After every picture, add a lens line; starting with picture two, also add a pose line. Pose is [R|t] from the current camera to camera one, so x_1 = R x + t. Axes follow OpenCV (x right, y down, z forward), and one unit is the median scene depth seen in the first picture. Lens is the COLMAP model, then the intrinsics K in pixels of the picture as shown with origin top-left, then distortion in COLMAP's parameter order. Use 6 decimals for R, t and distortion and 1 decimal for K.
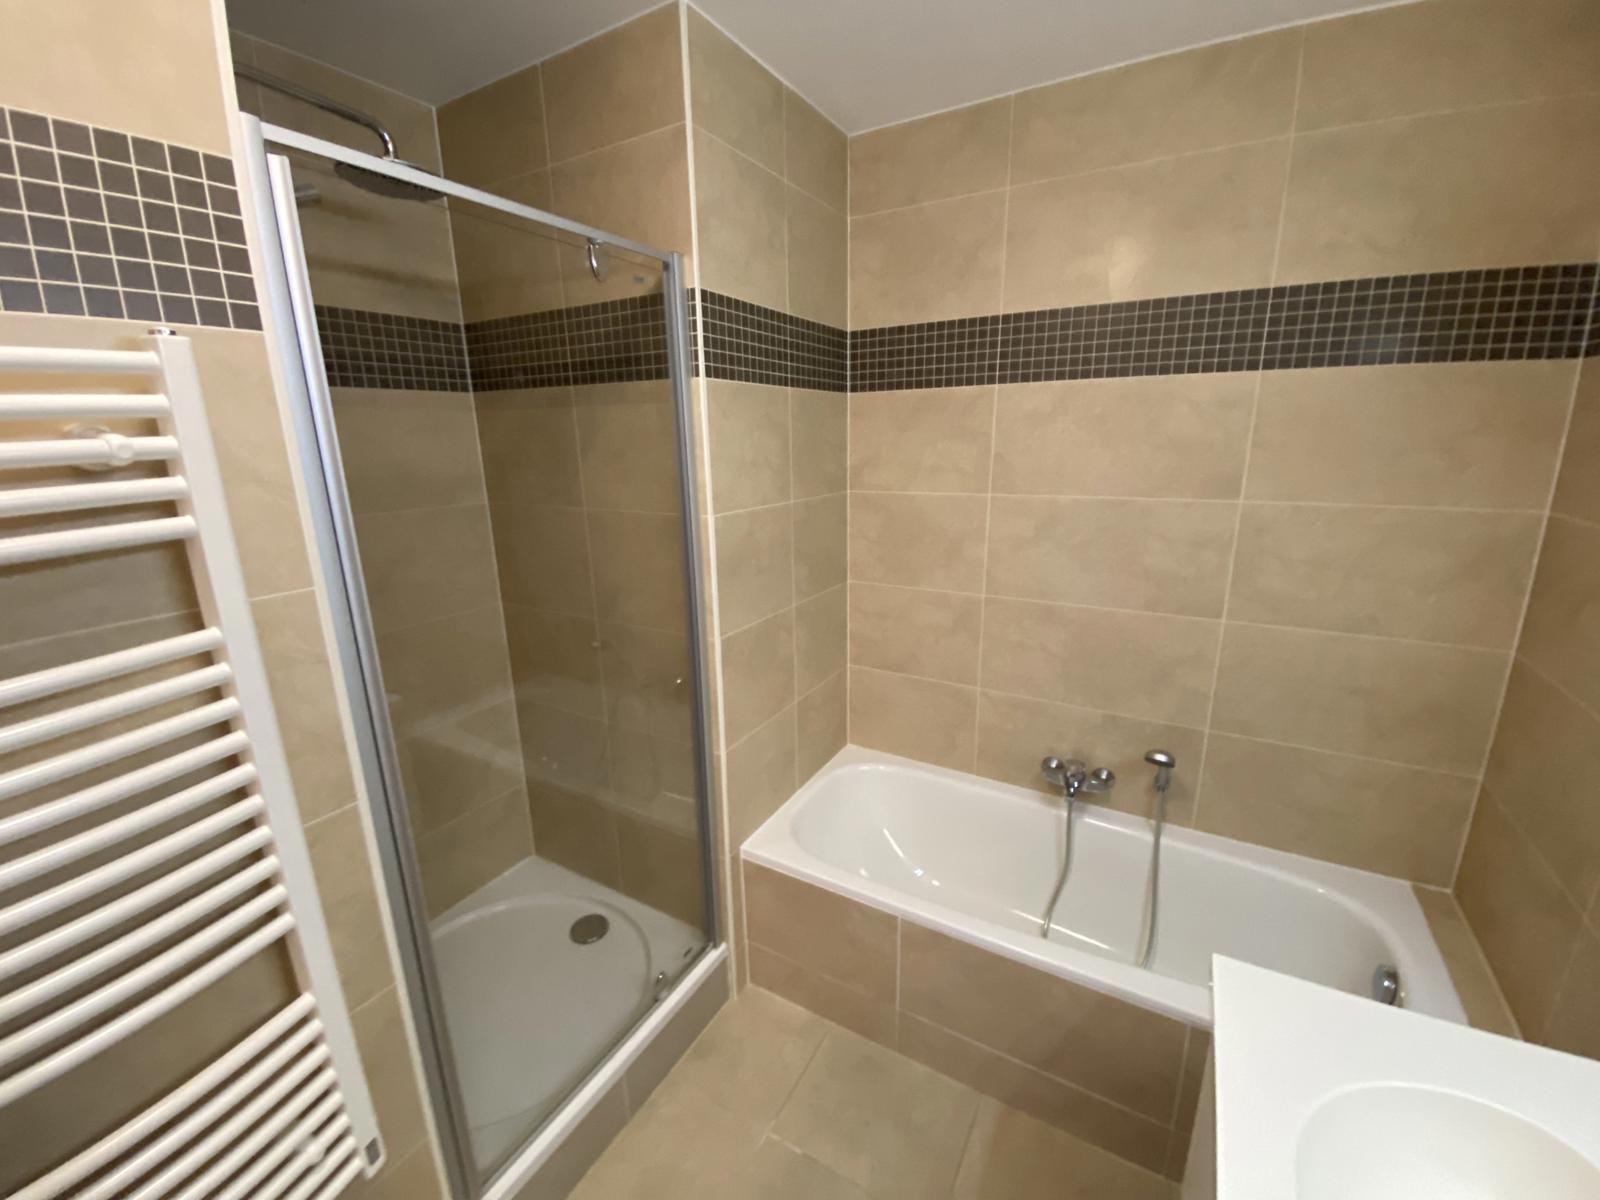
lens RADIAL K [[645.0, 0, 800.0], [0, 645.0, 600.0], [0, 0, 1]] dist [0.042301, -0.029971]
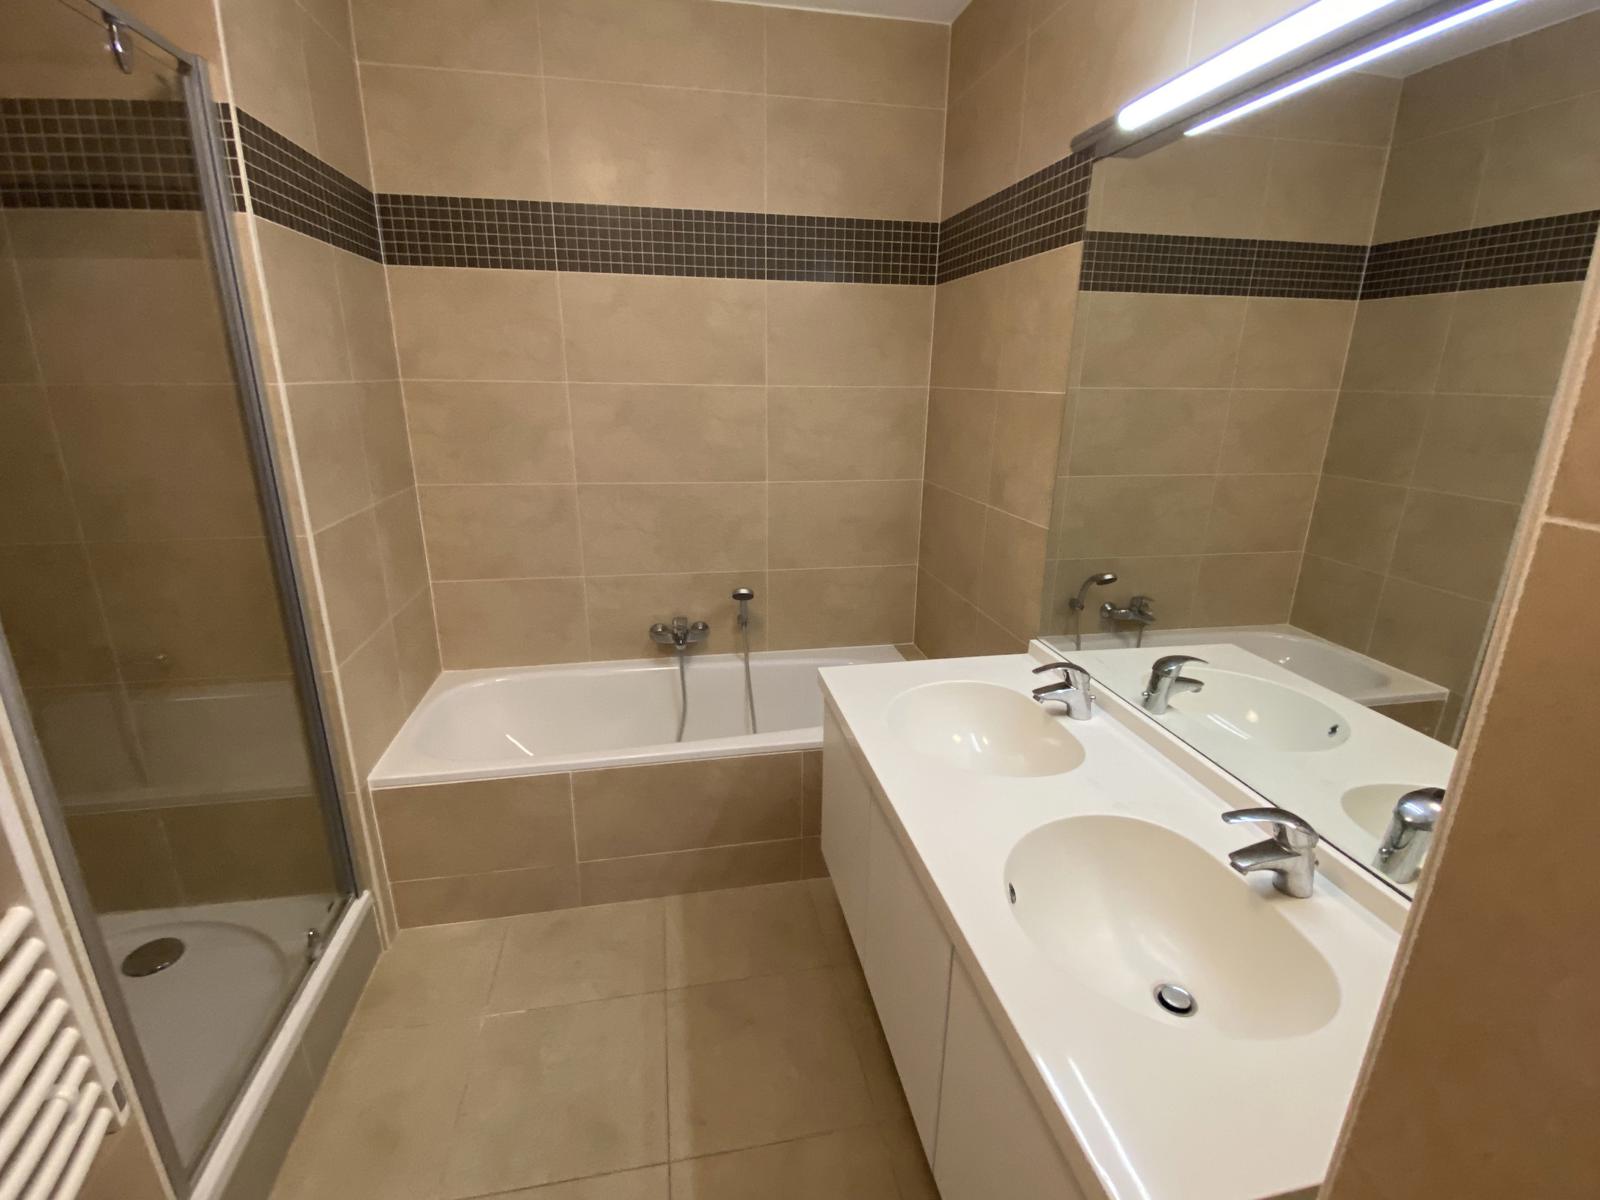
lens RADIAL K [[744.8, 0, 800.0], [0, 744.8, 600.0], [0, 0, 1]] dist [0.016347, -0.020125]
pose [[0.757864, -0.164180, 0.631417, -0.247499], [0.135424, 0.986326, 0.093919, 0.126817], [-0.638203, 0.014331, 0.769735, -0.152499]]
